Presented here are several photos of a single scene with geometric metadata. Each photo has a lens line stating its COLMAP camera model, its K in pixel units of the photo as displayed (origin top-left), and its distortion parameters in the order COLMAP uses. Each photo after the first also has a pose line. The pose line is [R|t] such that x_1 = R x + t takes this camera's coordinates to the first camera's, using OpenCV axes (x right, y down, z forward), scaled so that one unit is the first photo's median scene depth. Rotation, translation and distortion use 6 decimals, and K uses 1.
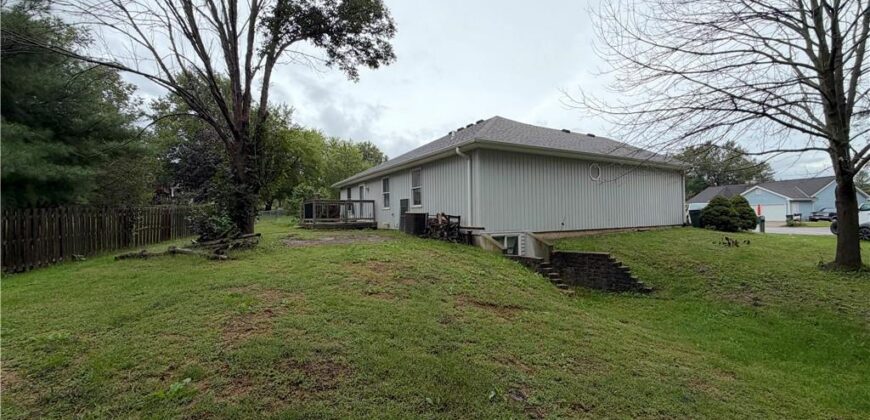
lens RADIAL K [[346.8, 0, 435.0], [0, 346.8, 210.0], [0, 0, 1]] dist [0.001427, 0.000198]
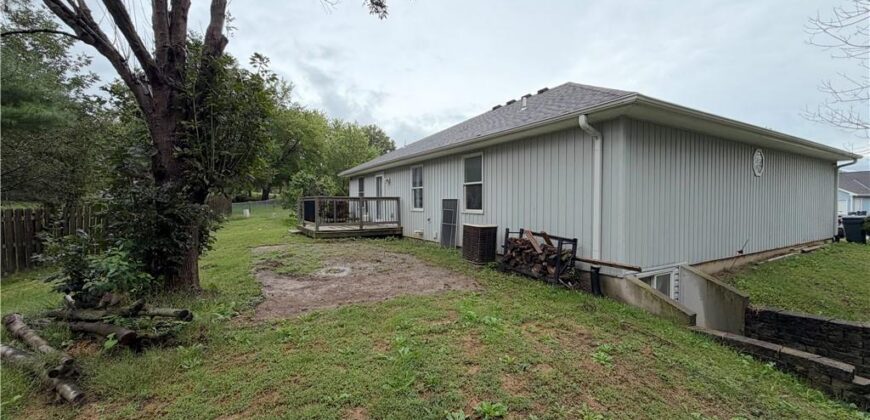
lens RADIAL K [[346.8, 0, 435.0], [0, 346.8, 210.0], [0, 0, 1]] dist [0.001427, 0.000198]
pose [[0.999910, 0.012917, -0.003753, -0.098825], [-0.012764, 0.999186, 0.038258, -0.030799], [0.004245, -0.038207, 0.999261, 0.278235]]
